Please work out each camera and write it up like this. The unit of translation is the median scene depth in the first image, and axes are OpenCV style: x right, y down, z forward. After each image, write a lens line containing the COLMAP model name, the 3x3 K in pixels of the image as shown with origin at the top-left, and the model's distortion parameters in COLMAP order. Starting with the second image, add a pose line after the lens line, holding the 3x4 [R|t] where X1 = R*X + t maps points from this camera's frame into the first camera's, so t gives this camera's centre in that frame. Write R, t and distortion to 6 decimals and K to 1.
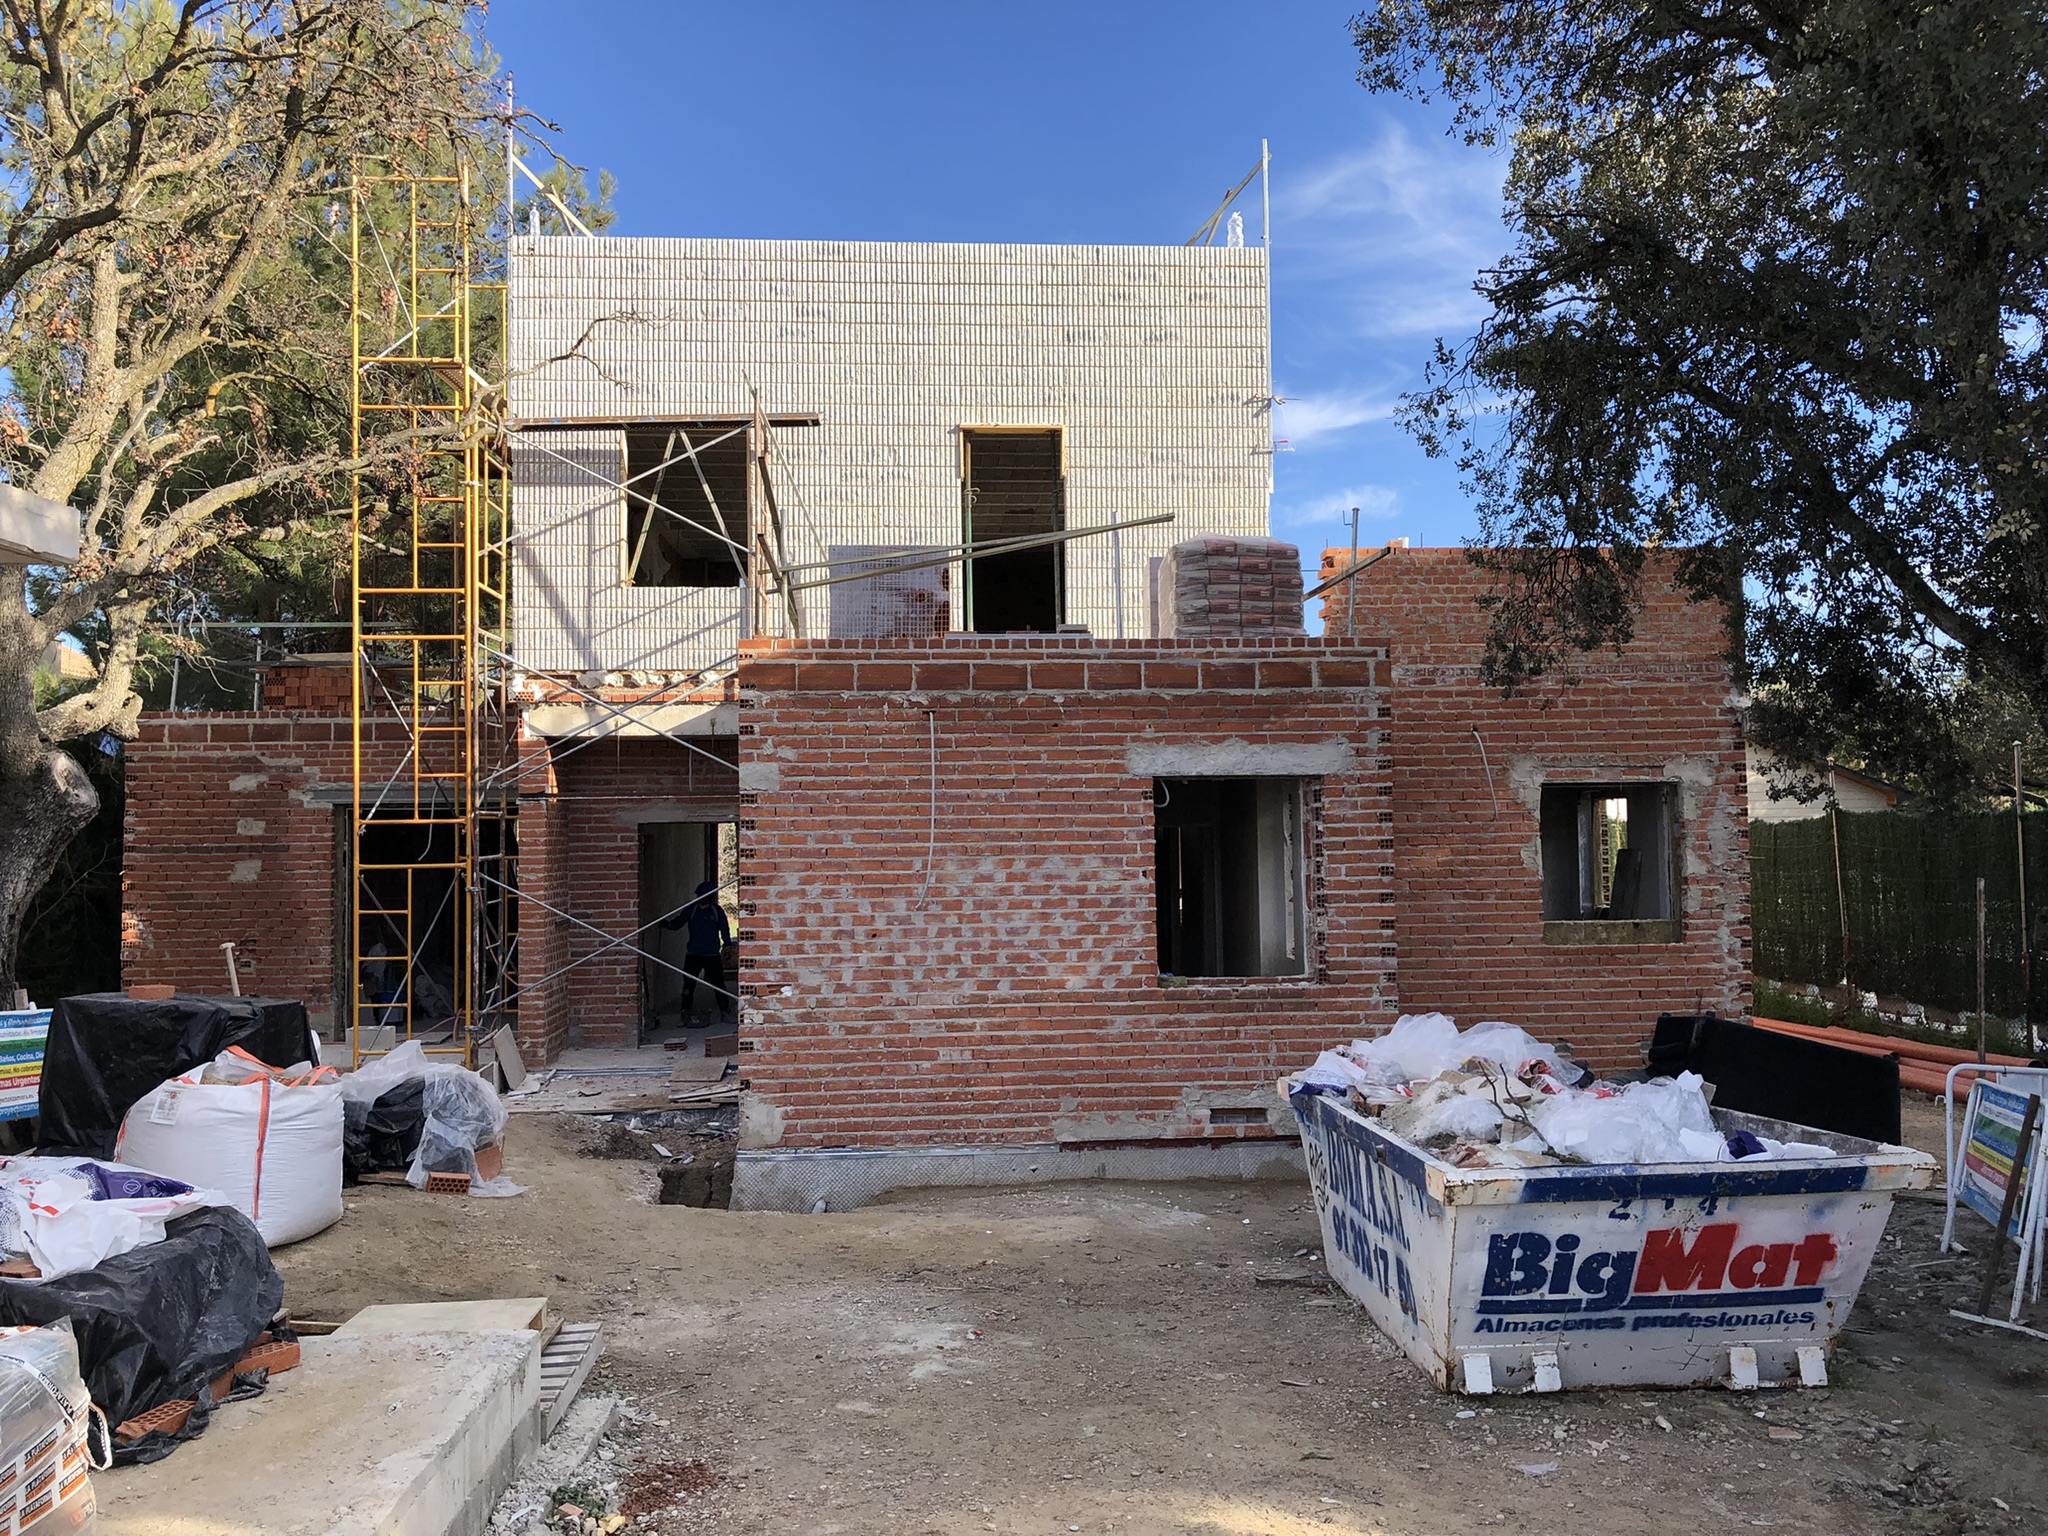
lens RADIAL K [[1664.6, 0, 1024.0], [0, 1664.6, 768.0], [0, 0, 1]] dist [0.001456, -0.000309]
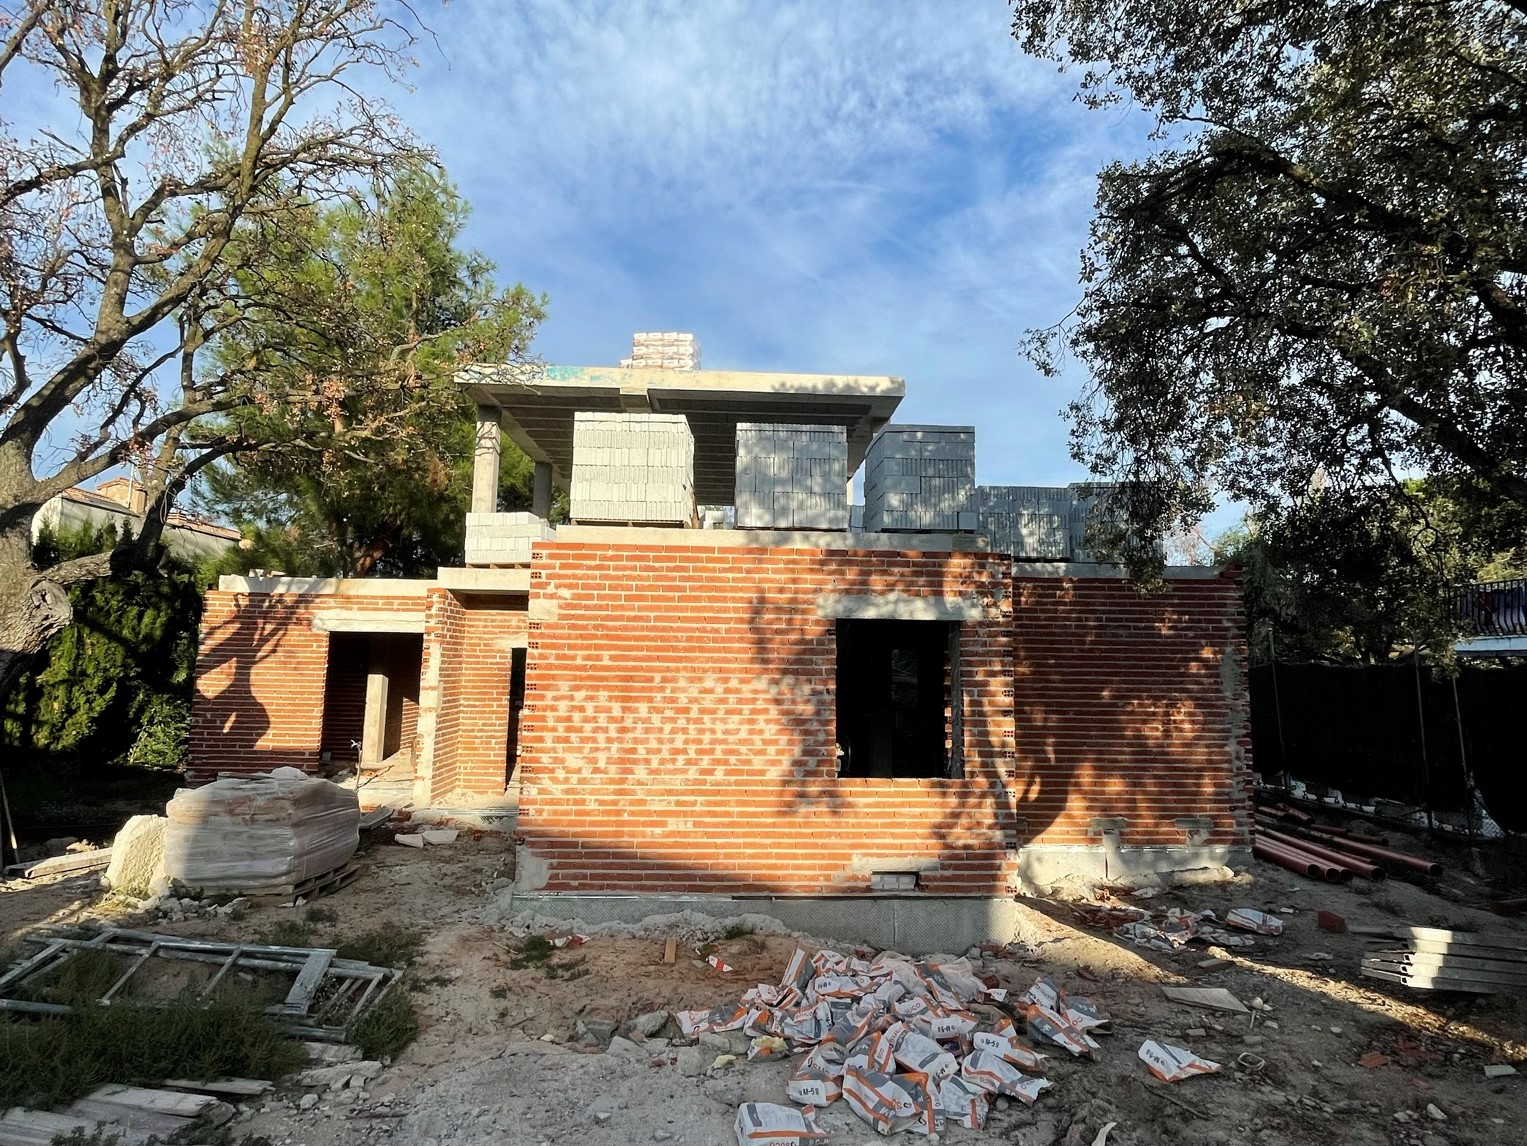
lens RADIAL K [[817.7, 0, 763.5], [0, 817.7, 573.0], [0, 0, 1]] dist [-0.038365, 0.000080]
pose [[0.999143, 0.026996, -0.031380, 0.039472], [-0.029294, 0.996737, -0.075217, 0.020009], [0.029247, 0.076072, 0.996673, 0.341882]]
